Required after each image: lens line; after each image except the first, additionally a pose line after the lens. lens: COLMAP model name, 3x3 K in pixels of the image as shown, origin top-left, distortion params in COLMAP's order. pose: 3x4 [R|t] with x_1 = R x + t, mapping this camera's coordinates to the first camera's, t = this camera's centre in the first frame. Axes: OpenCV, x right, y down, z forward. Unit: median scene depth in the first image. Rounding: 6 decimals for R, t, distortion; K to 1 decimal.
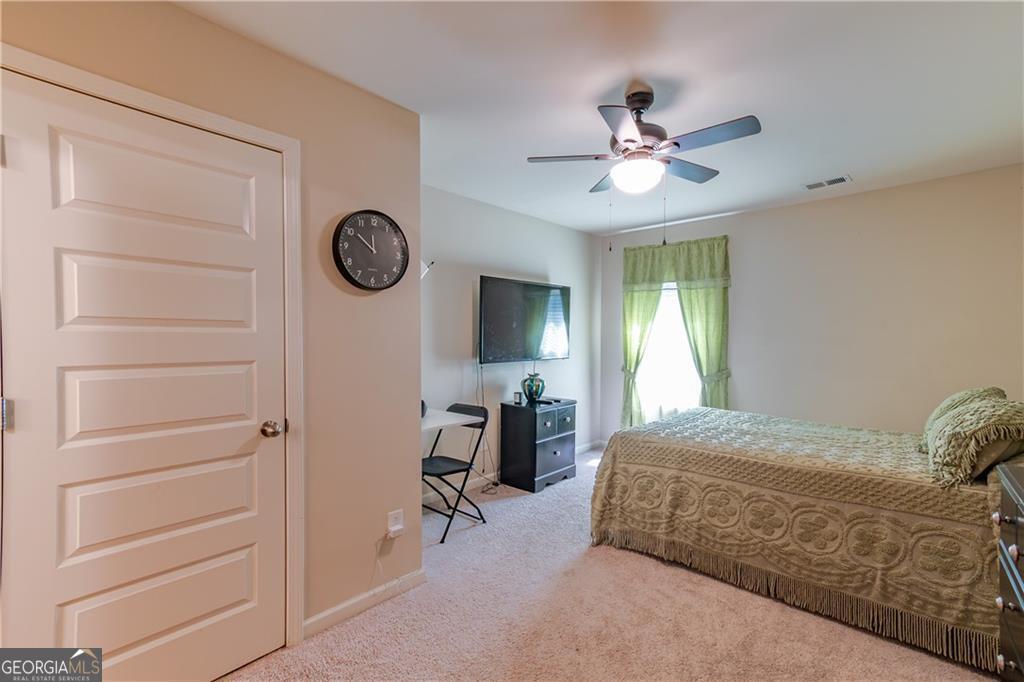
lens RADIAL K [[460.3, 0, 511.5], [0, 460.3, 341.9], [0, 0, 1]] dist [0.012543, 0.006947]
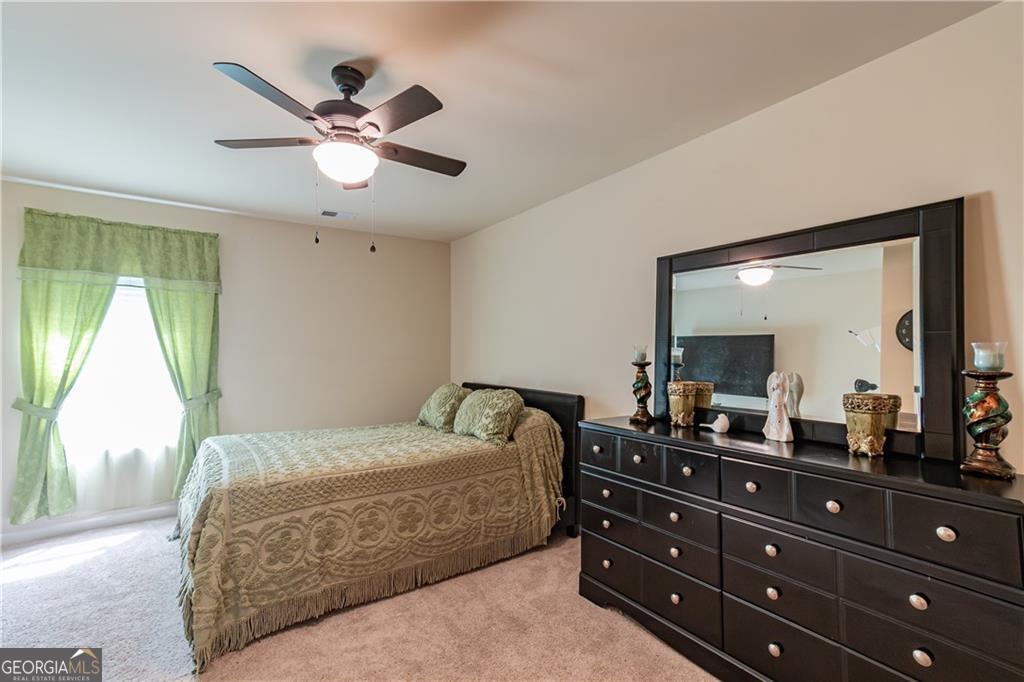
lens RADIAL K [[460.3, 0, 513.0], [0, 460.3, 334.1], [0, 0, 1]] dist [0.012543, 0.006947]
pose [[0.244489, 0.031874, 0.969128, -0.418601], [0.012443, 0.999274, -0.036004, -0.008253], [-0.969572, 0.020861, 0.243915, 0.446580]]
